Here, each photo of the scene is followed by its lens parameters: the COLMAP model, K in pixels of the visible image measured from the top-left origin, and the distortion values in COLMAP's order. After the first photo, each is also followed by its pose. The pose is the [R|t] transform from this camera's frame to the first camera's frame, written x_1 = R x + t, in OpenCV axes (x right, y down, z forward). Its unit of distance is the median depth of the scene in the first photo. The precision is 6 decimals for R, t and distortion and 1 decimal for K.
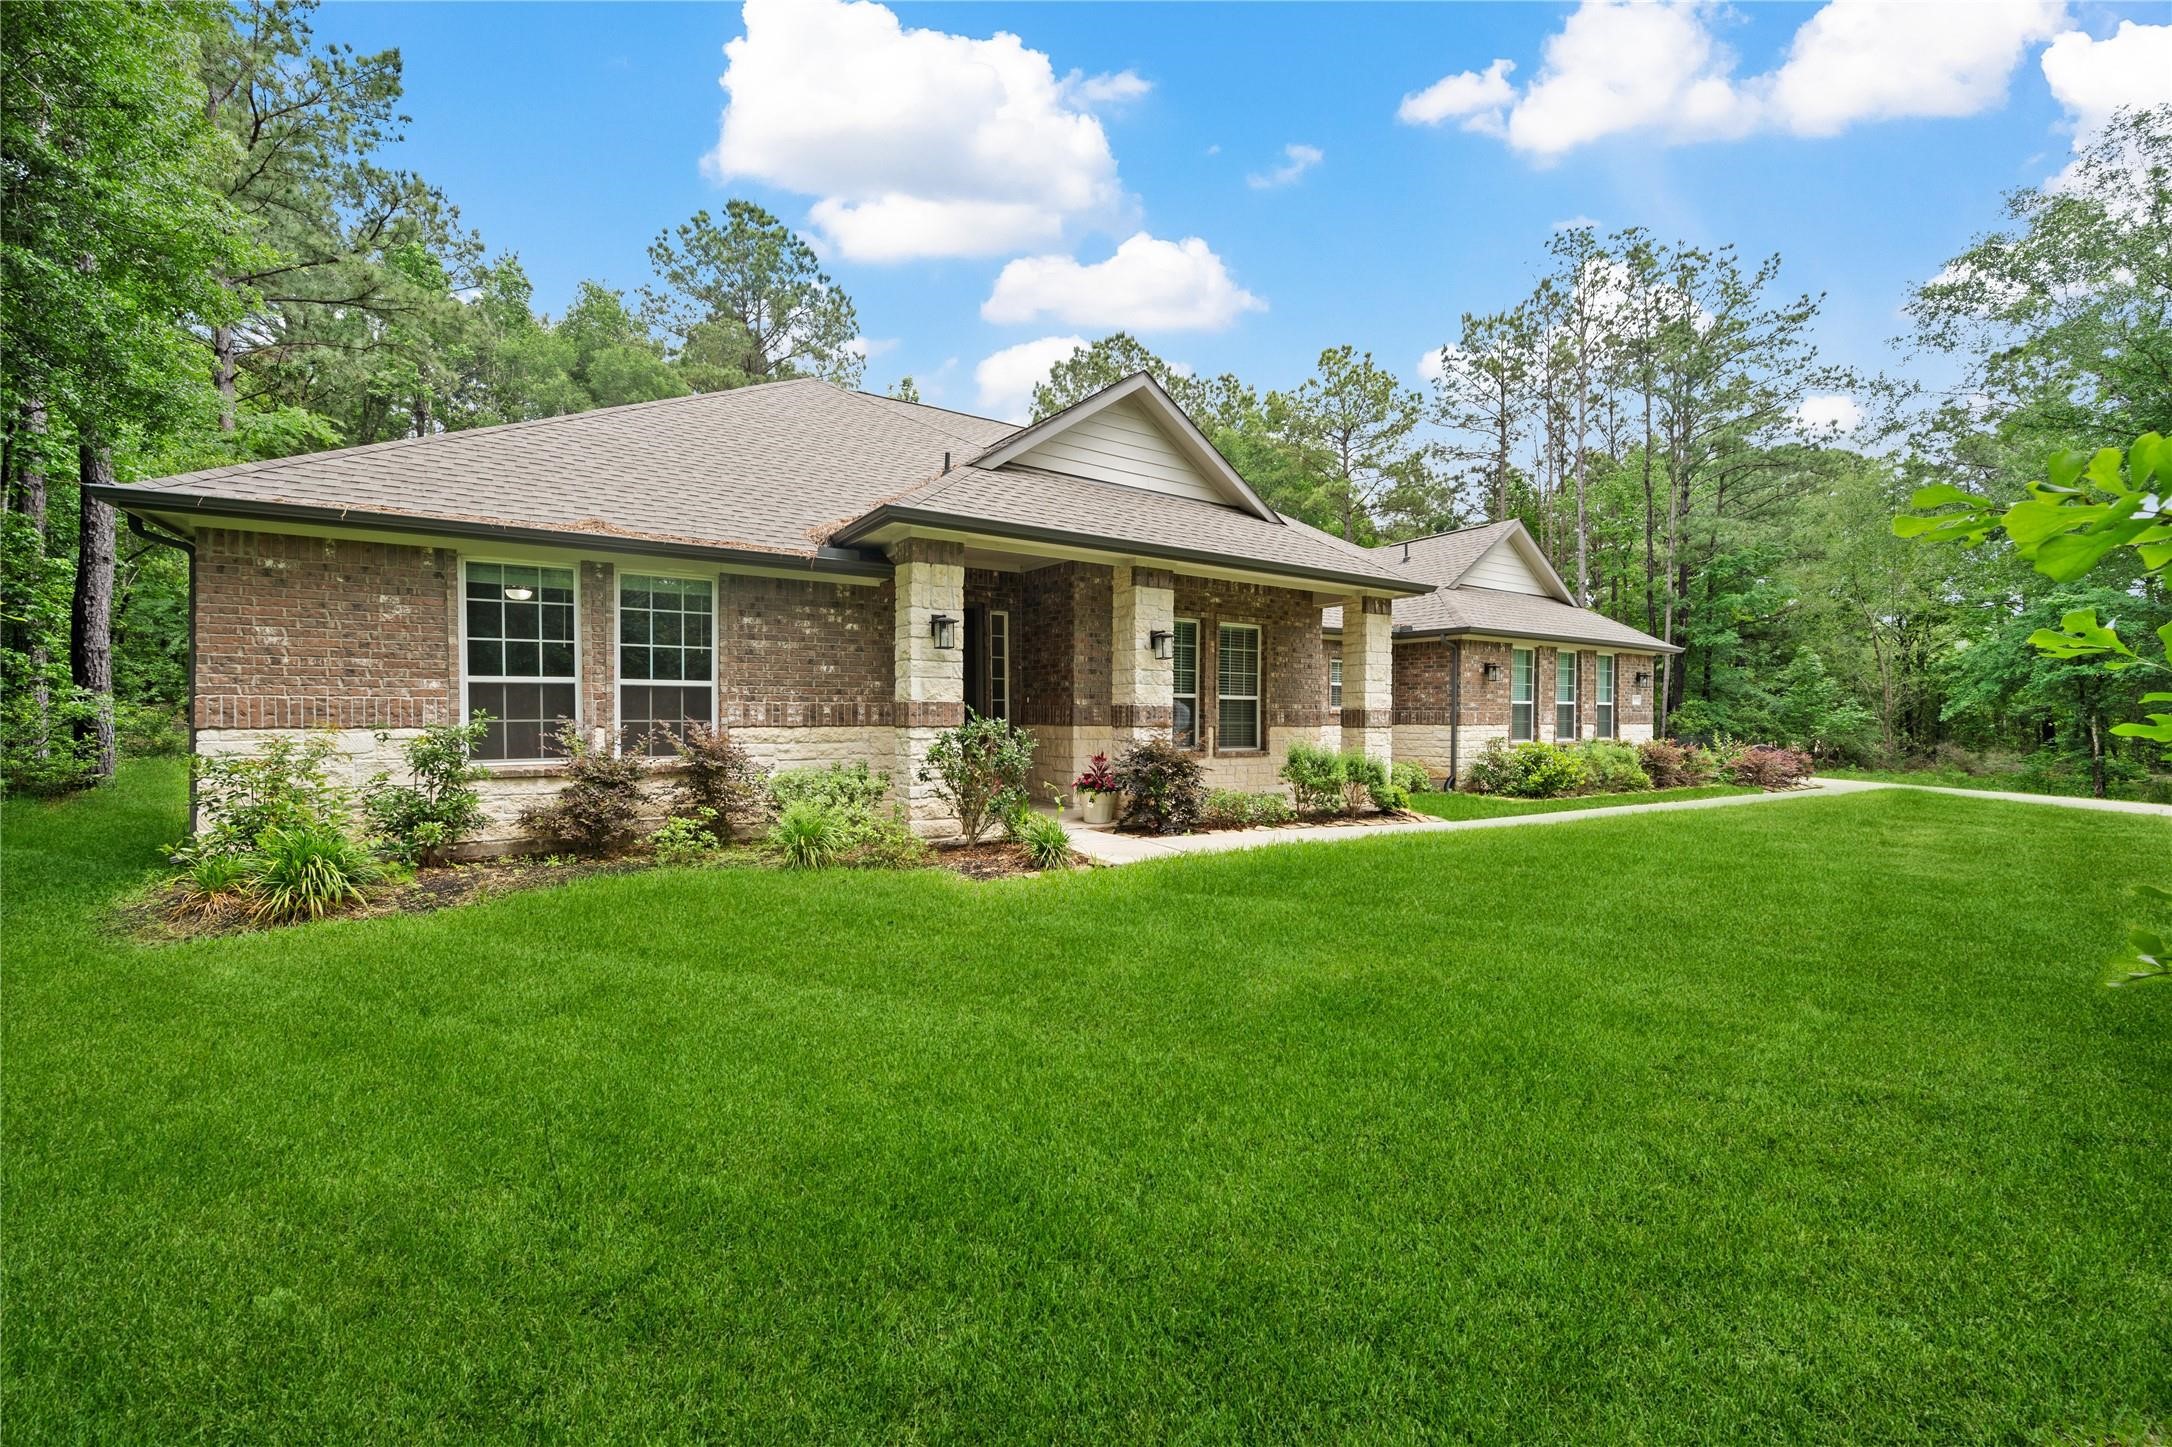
lens RADIAL K [[894.3, 0, 1086.0], [0, 894.3, 723.5], [0, 0, 1]] dist [0.001067, 0.000043]
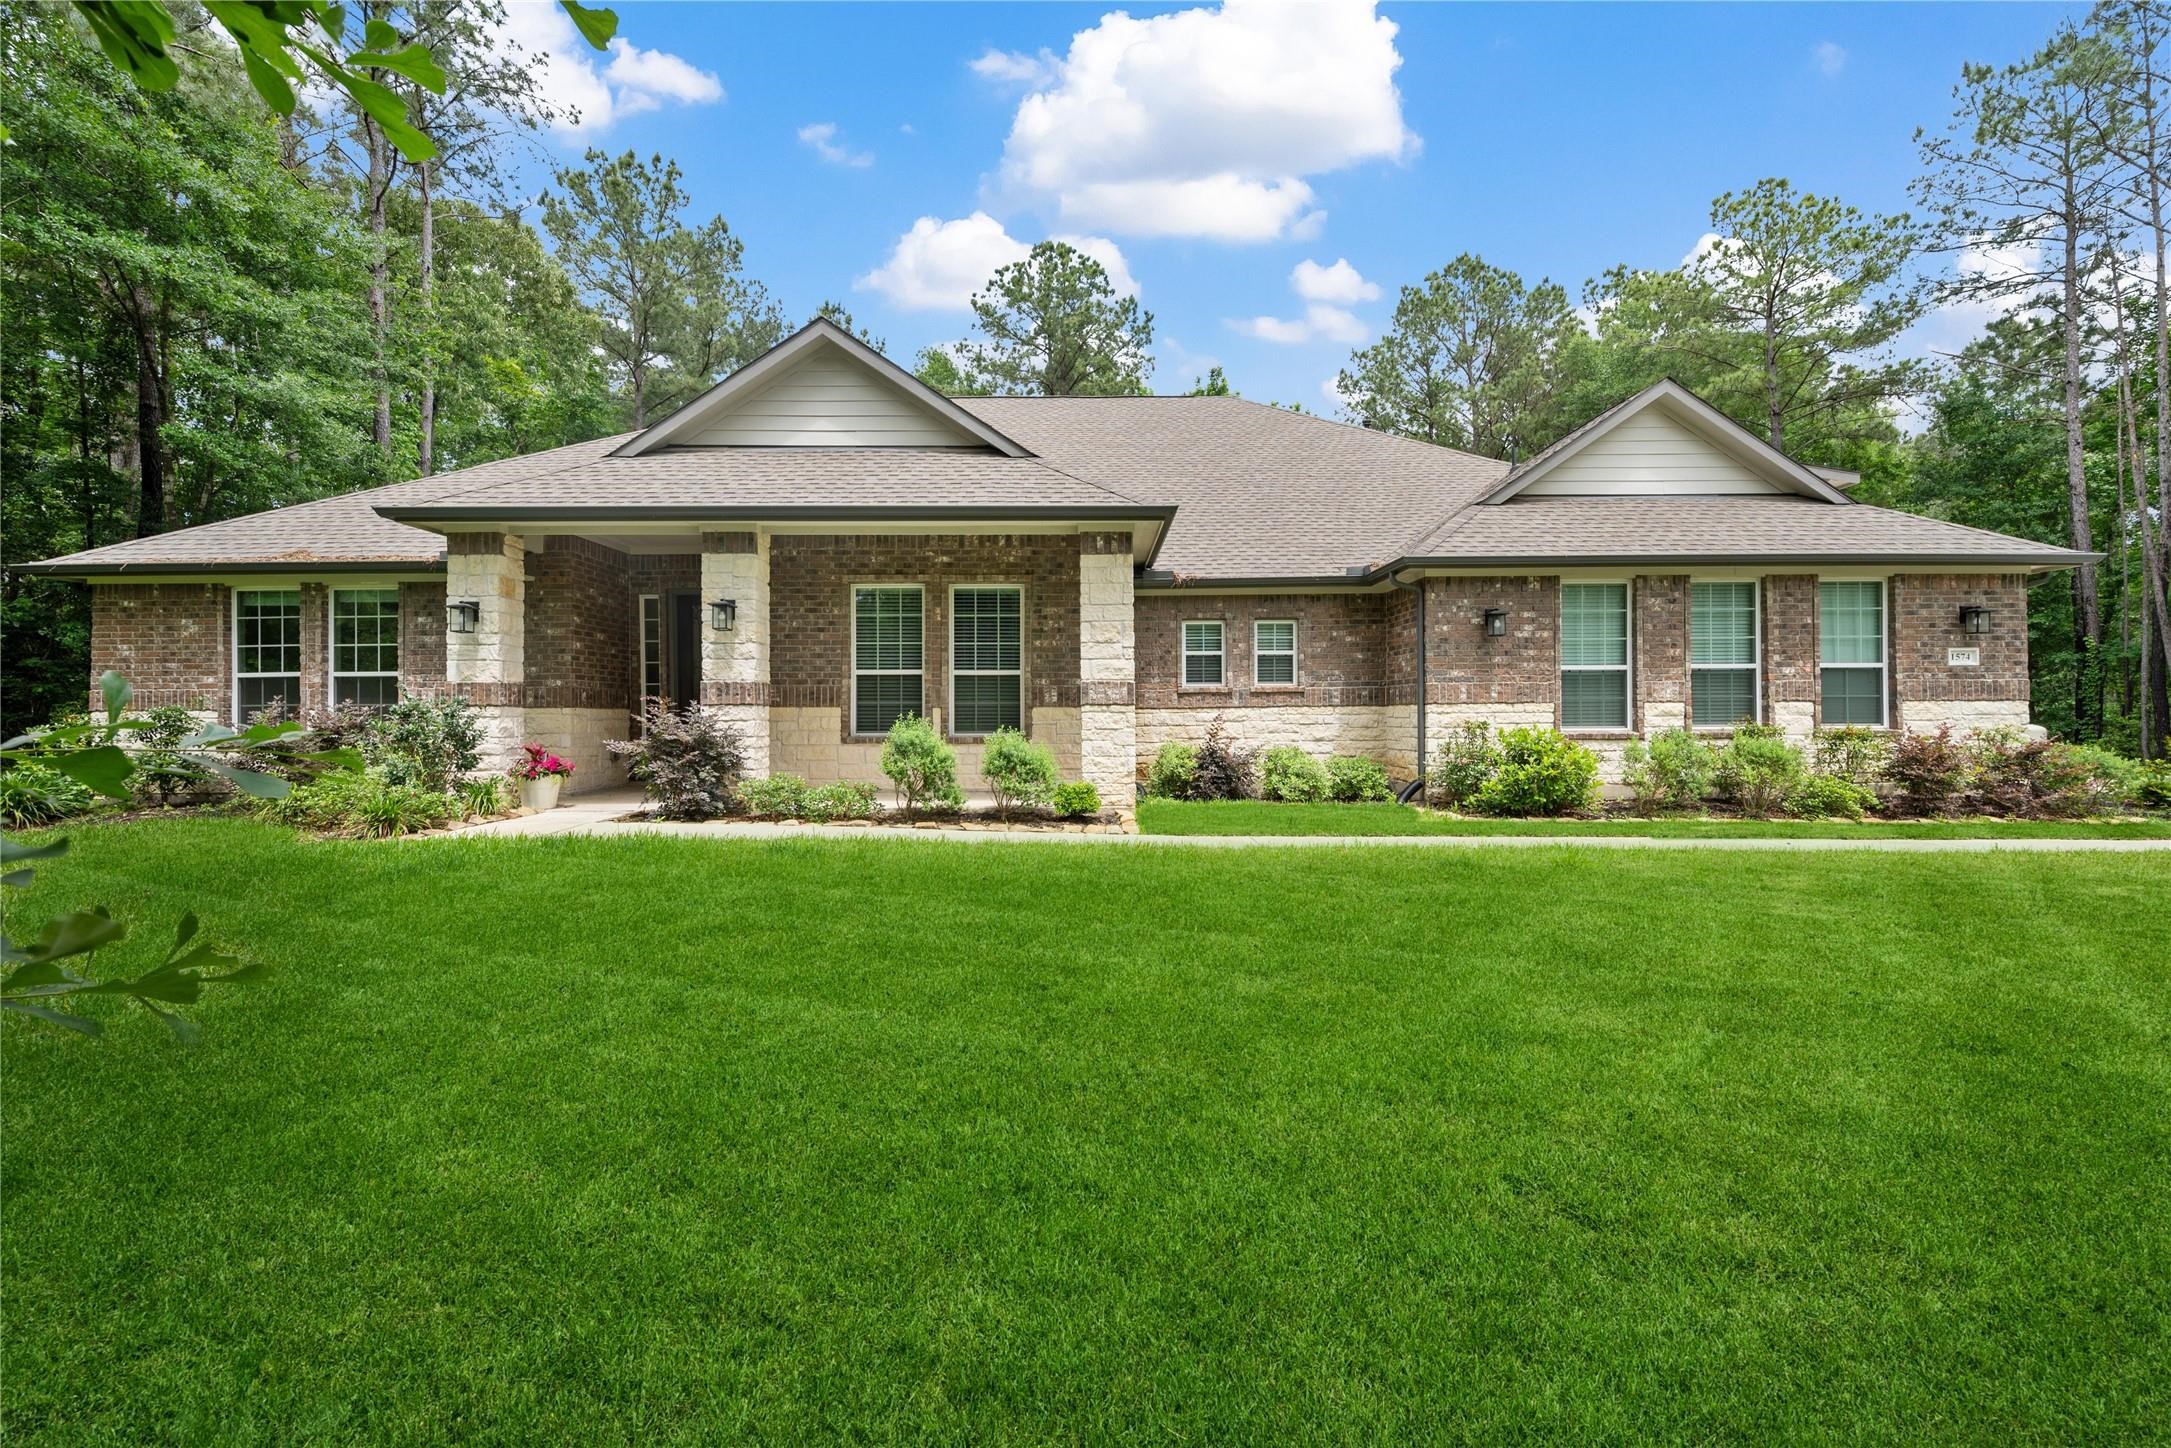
lens RADIAL K [[872.1, 0, 1085.5], [0, 872.1, 724.0], [0, 0, 1]] dist [-0.002490, -0.000046]
pose [[0.823187, -0.002132, -0.567766, 0.720368], [0.003866, 0.999991, 0.001849, 0.018113], [0.567757, -0.003717, 0.823188, 0.386345]]
